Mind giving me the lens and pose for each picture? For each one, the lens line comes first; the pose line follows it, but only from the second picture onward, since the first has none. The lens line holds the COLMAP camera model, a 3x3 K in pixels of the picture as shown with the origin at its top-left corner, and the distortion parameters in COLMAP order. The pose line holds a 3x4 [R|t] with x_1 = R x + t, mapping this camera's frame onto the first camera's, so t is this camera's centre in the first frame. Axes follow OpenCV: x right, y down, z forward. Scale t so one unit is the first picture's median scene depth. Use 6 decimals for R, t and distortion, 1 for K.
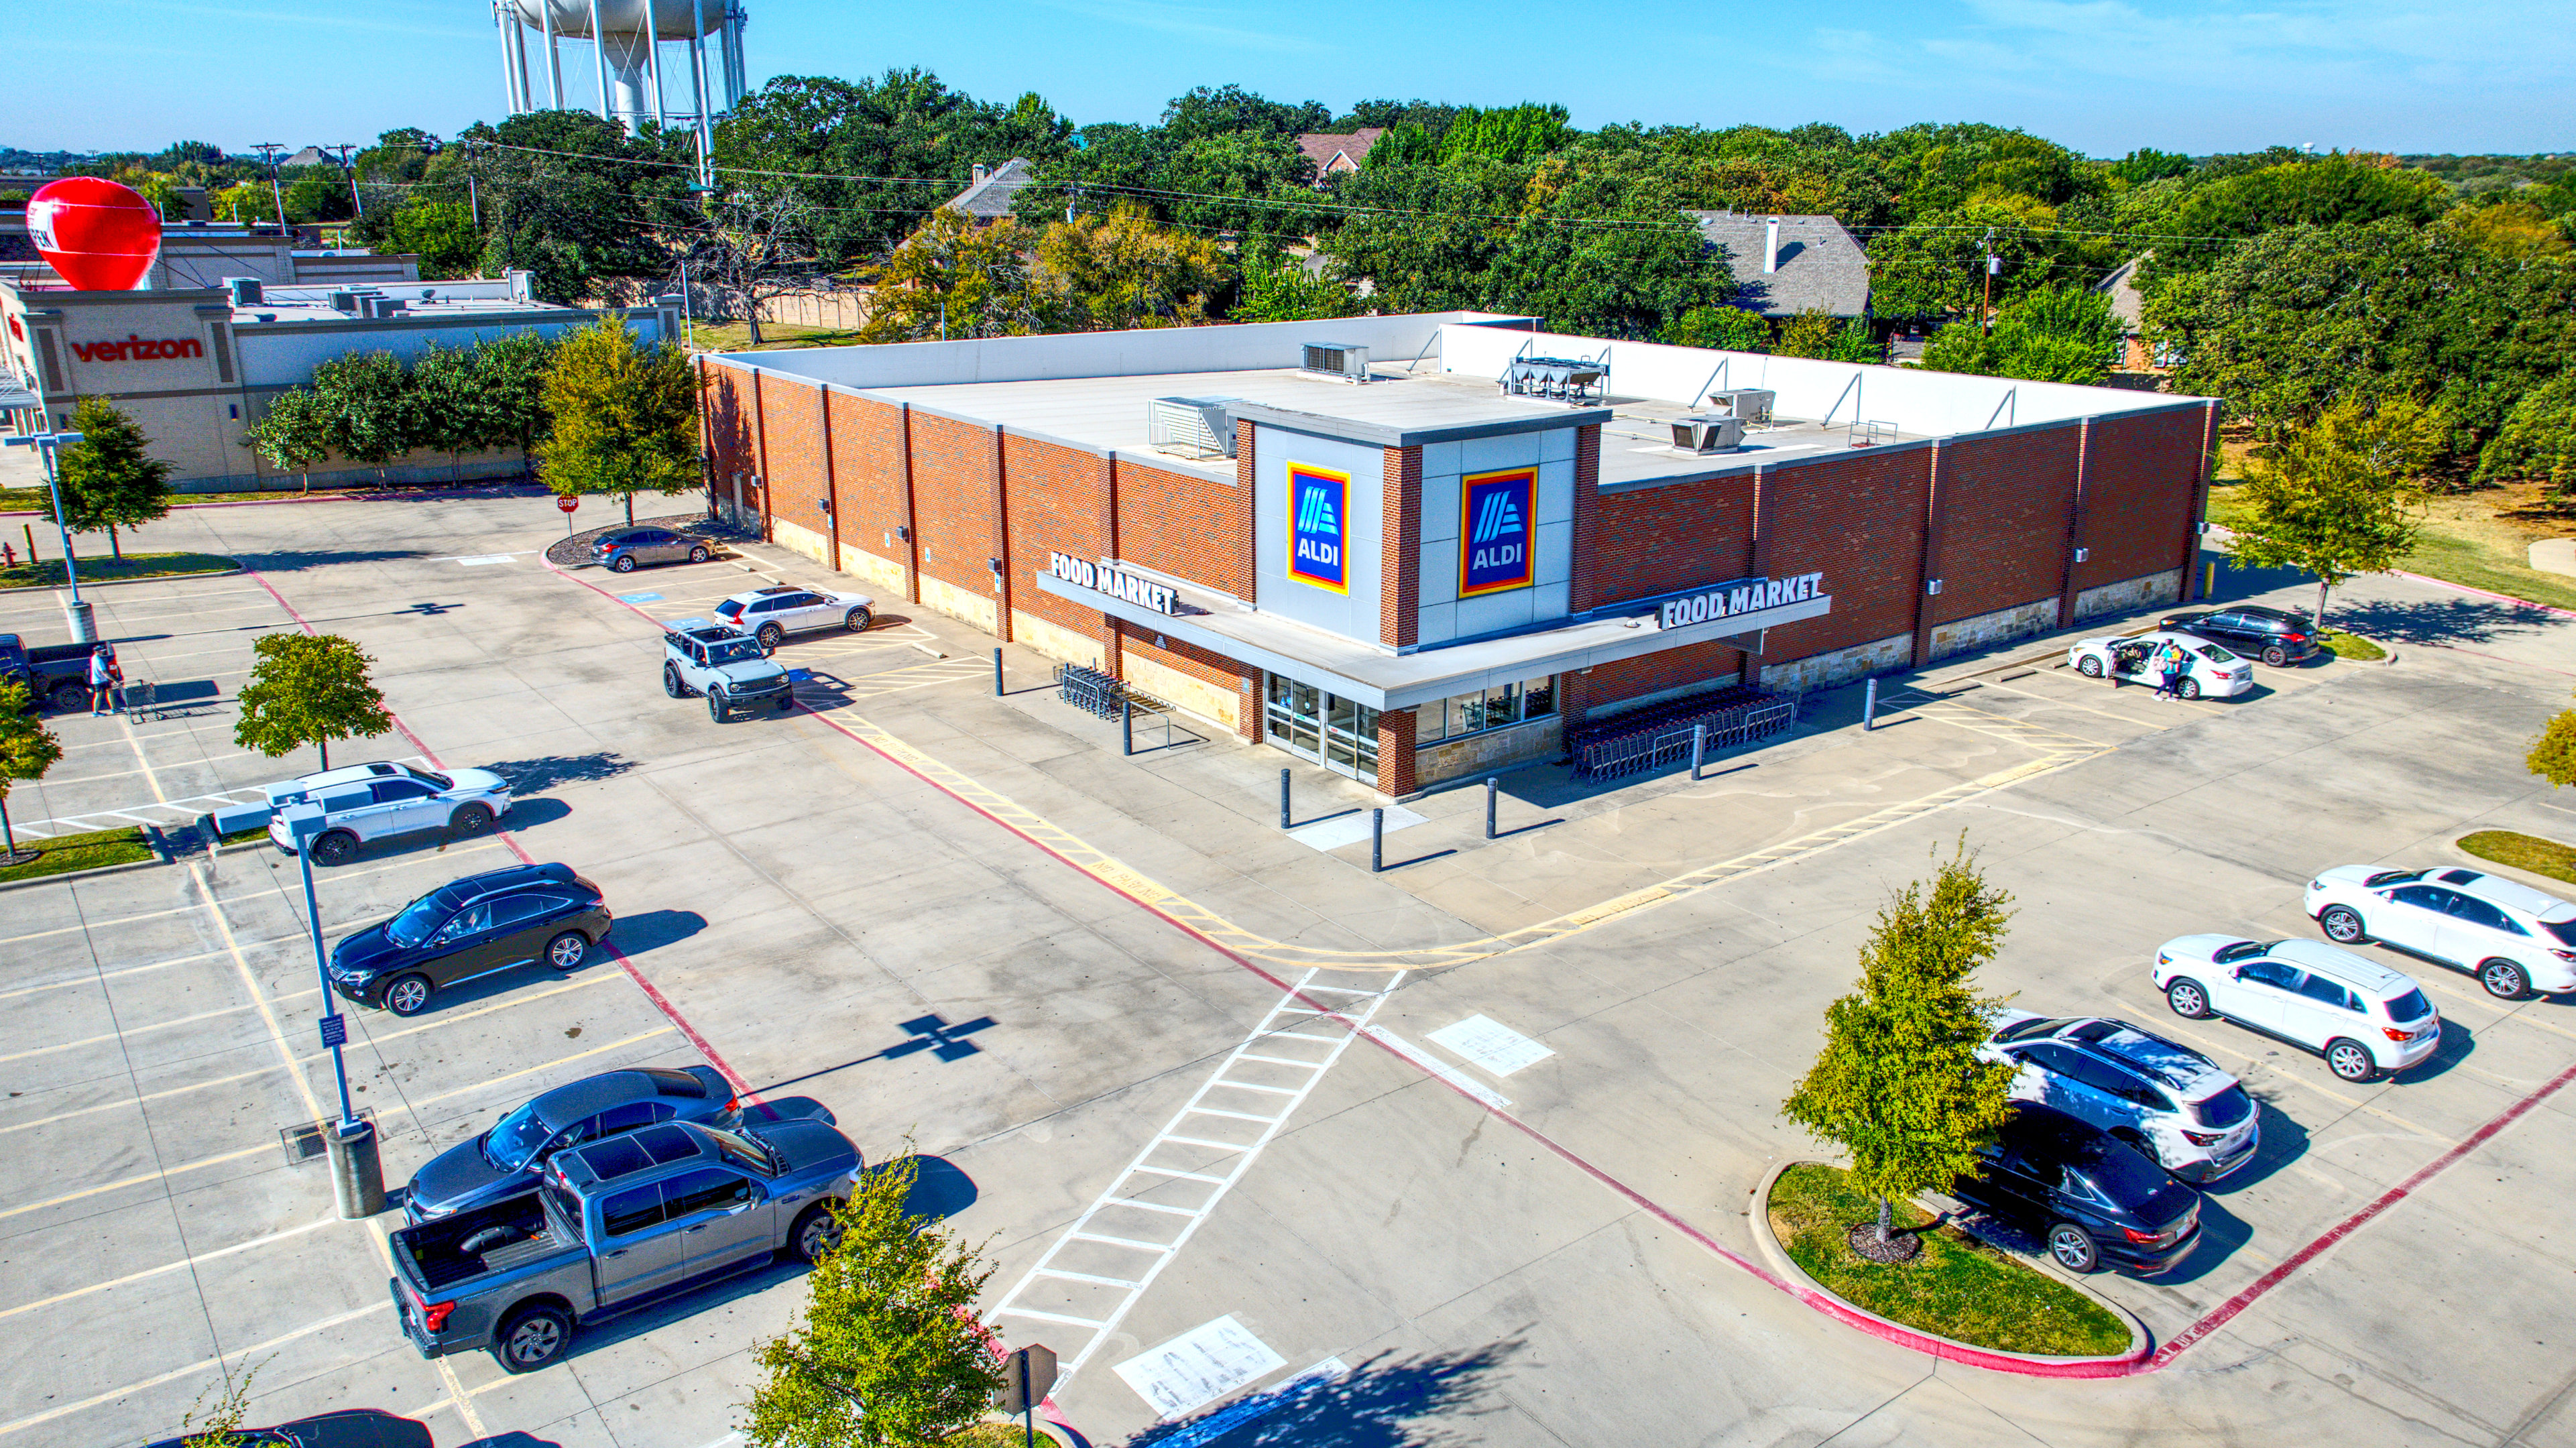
lens RADIAL K [[1828.5, 0, 1302.3], [0, 1828.5, 717.9], [0, 0, 1]] dist [-0.003910, 0.056237]
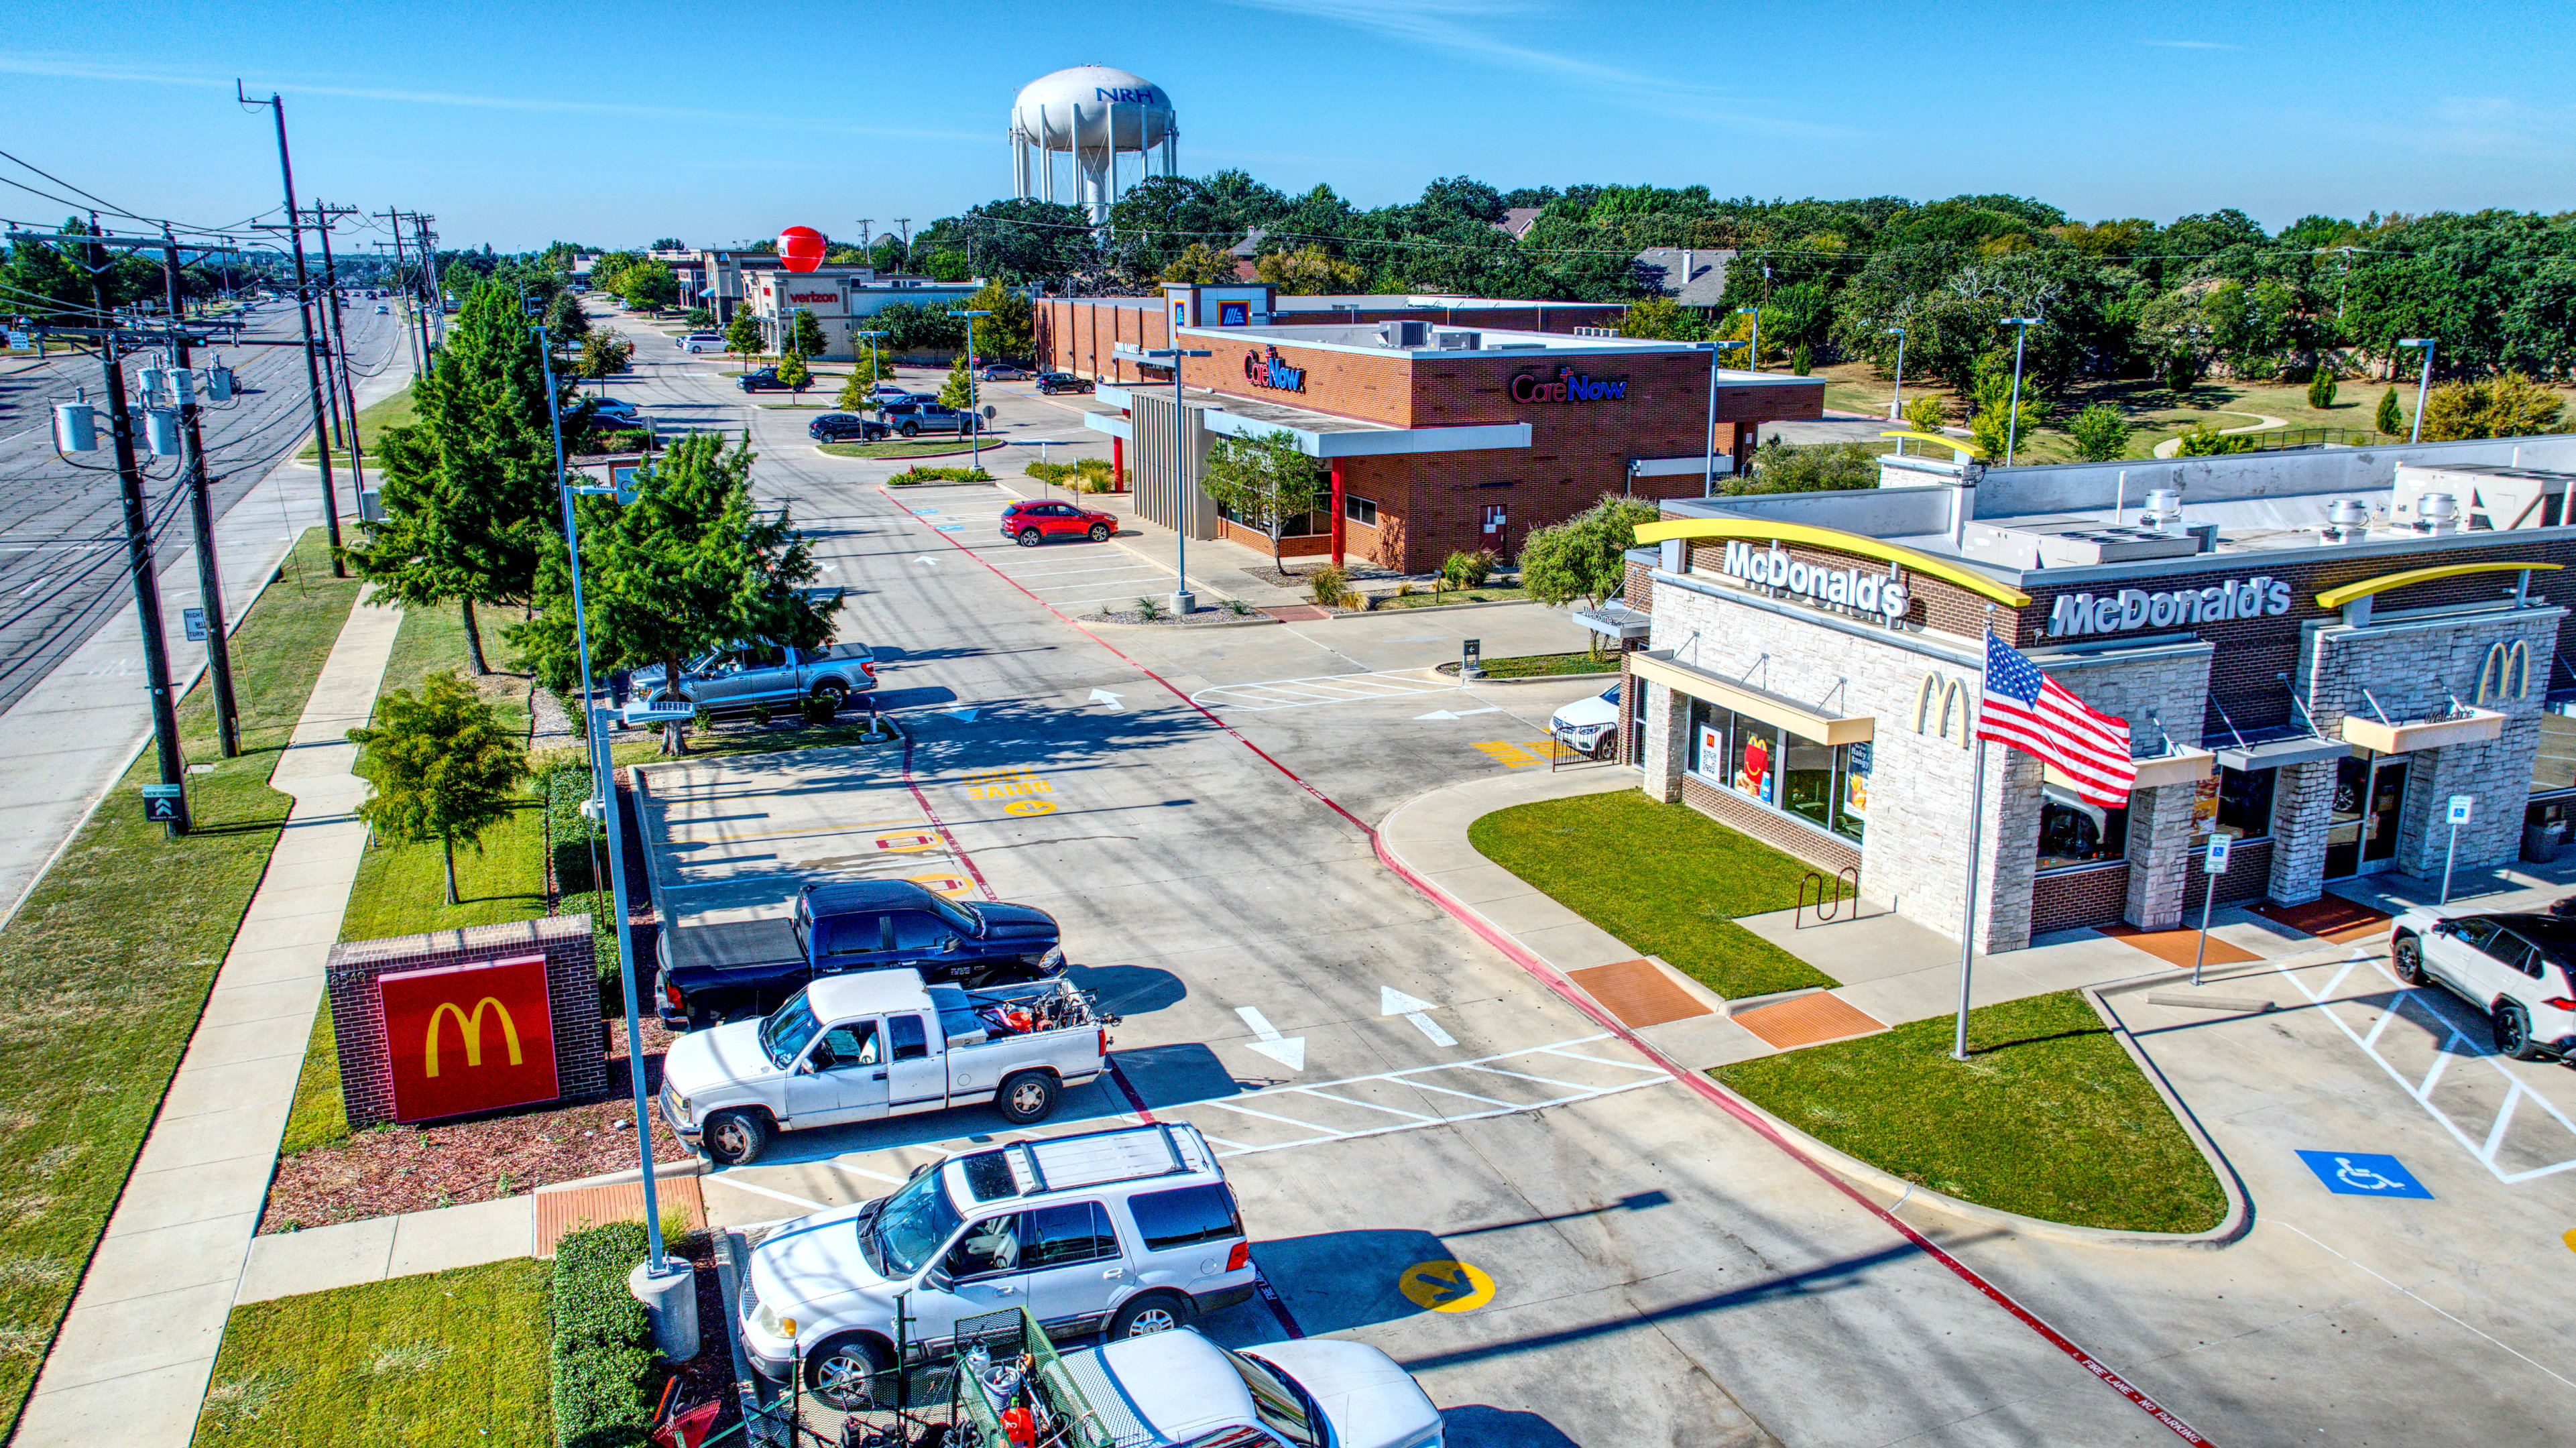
lens RADIAL K [[1828.5, 0, 1302.3], [0, 1828.5, 717.9], [0, 0, 1]] dist [-0.003910, 0.056237]
pose [[0.967124, 0.059517, -0.247242, 0.305667], [-0.070884, 0.996786, -0.037322, 0.200588], [0.244226, 0.053621, 0.968235, -0.569361]]
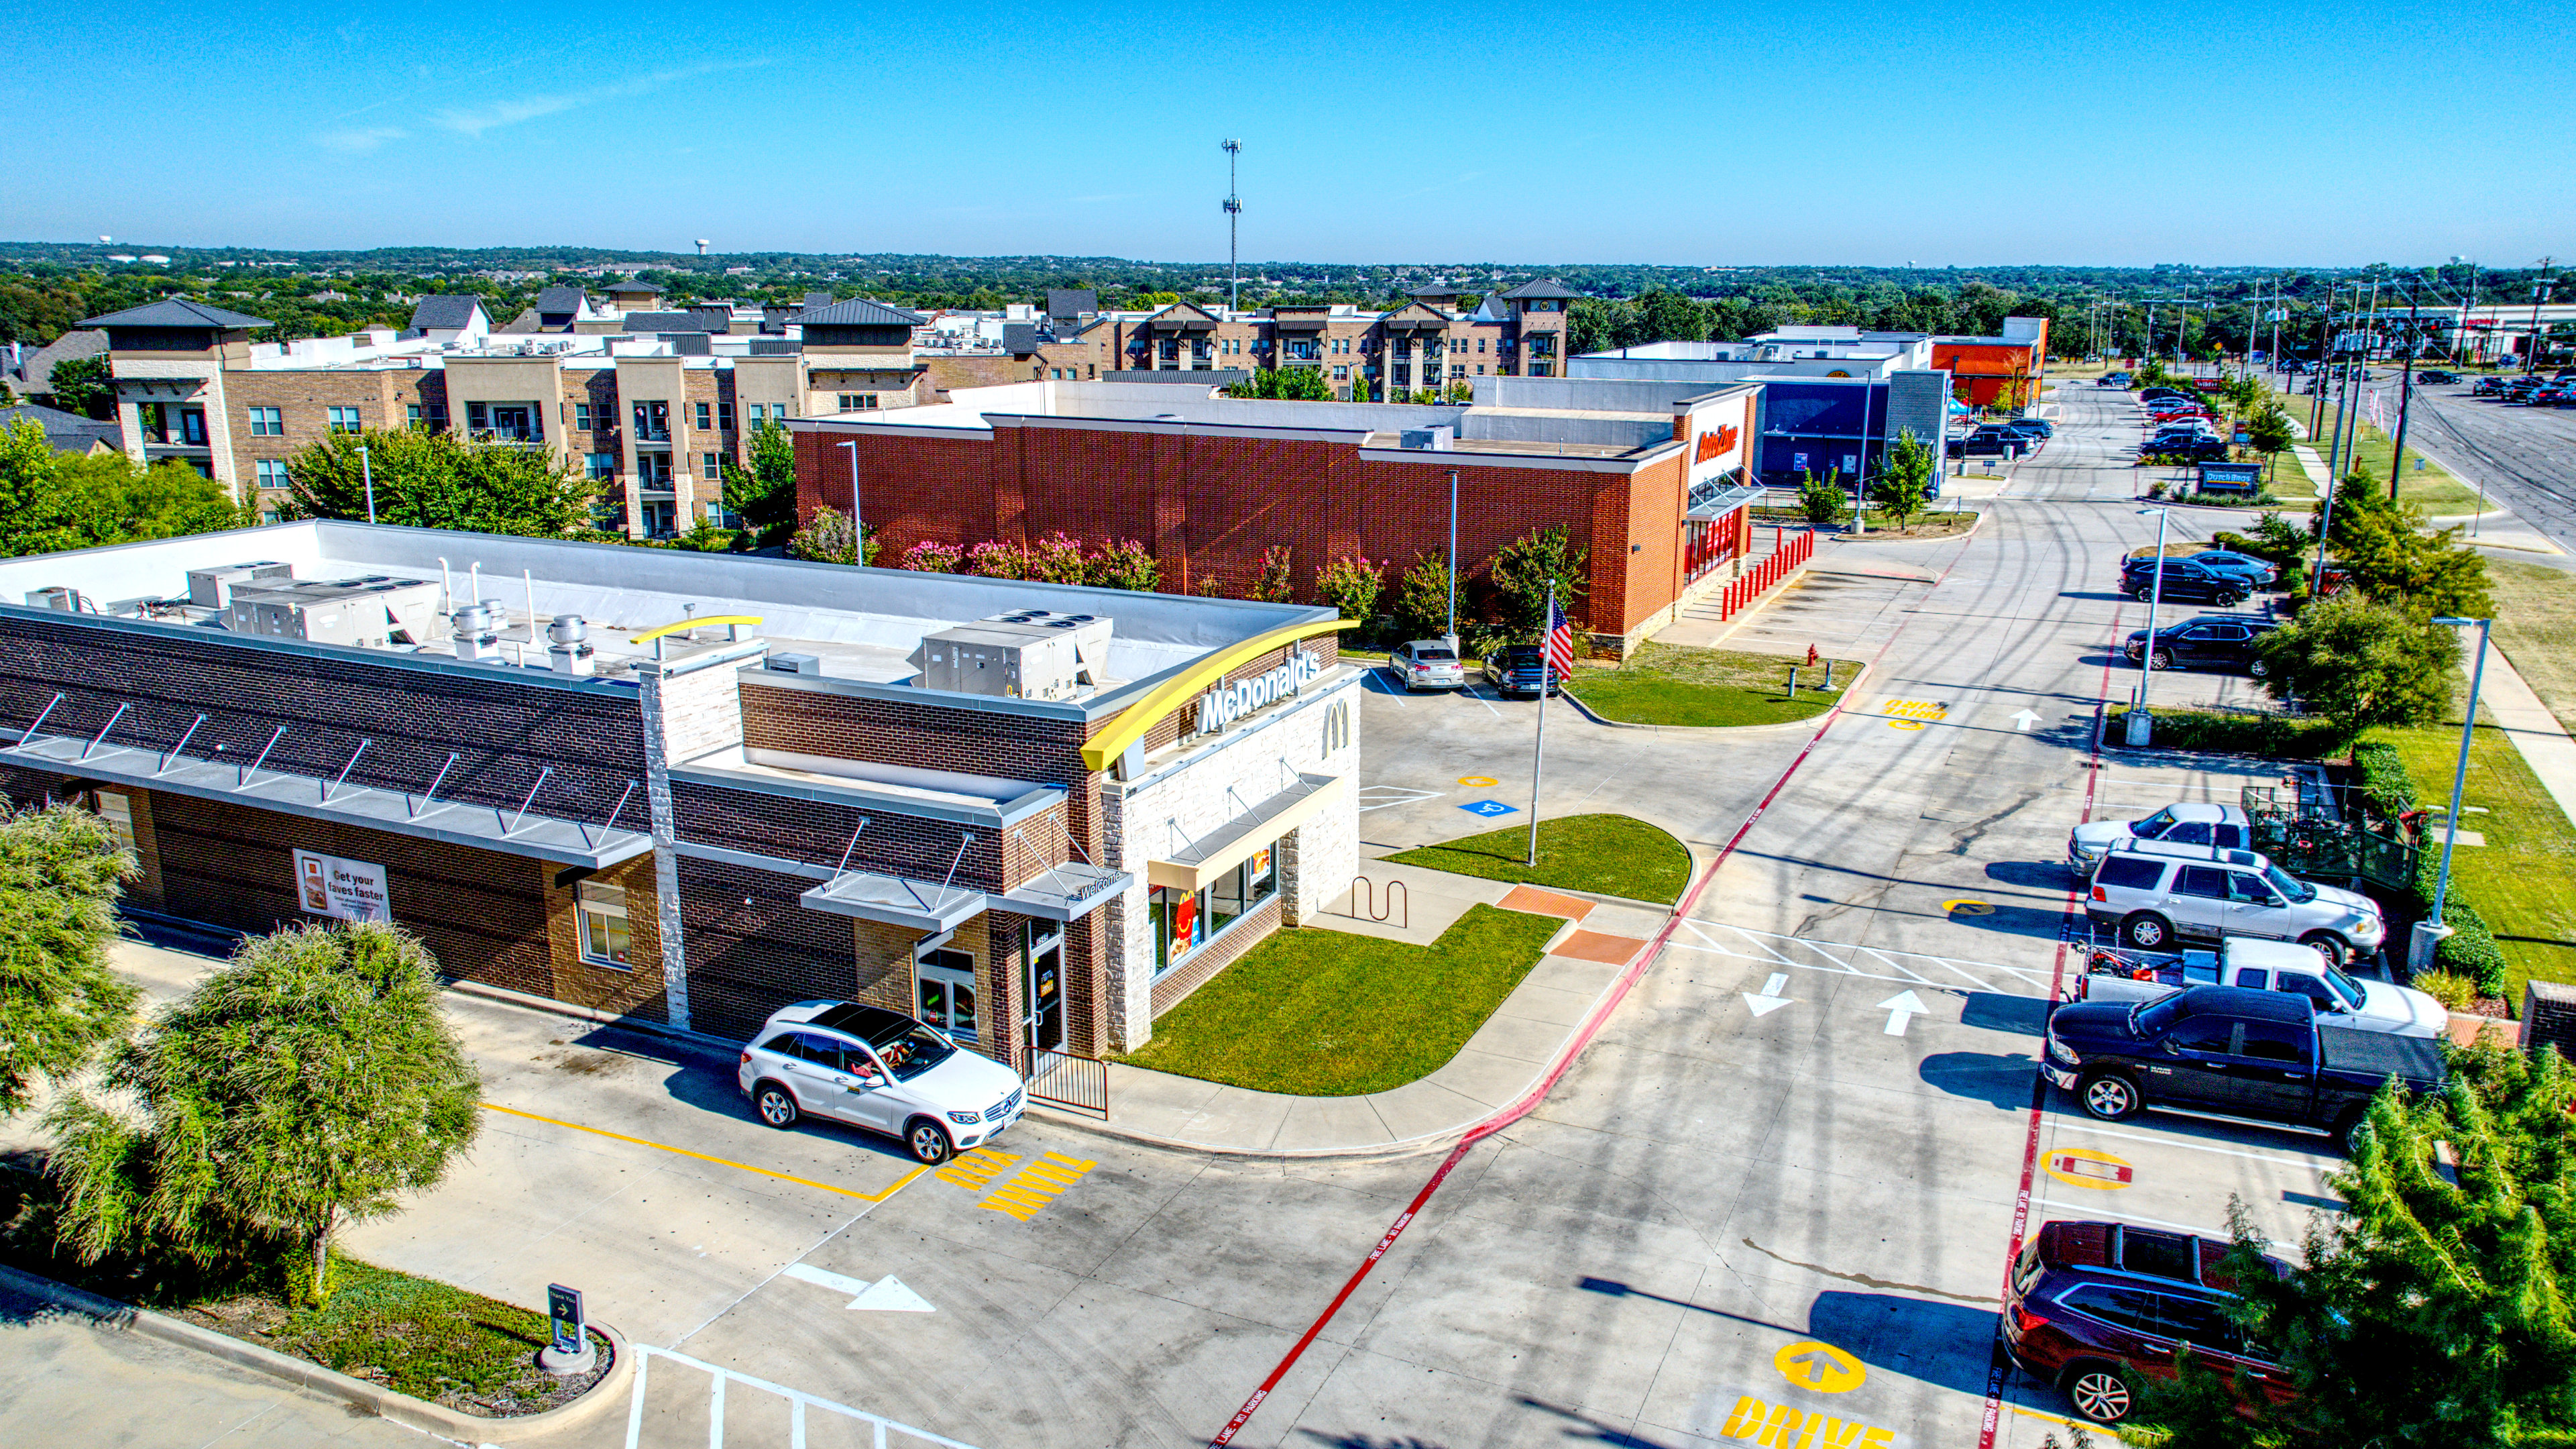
lens RADIAL K [[1828.9, 0, 1302.3], [0, 1828.9, 718.4], [0, 0, 1]] dist [-0.003910, 0.056237]
pose [[-0.473293, -0.209069, 0.855736, 0.088034], [0.254459, 0.897570, 0.360027, 0.082160], [-0.843353, 0.388148, -0.371614, -0.225438]]
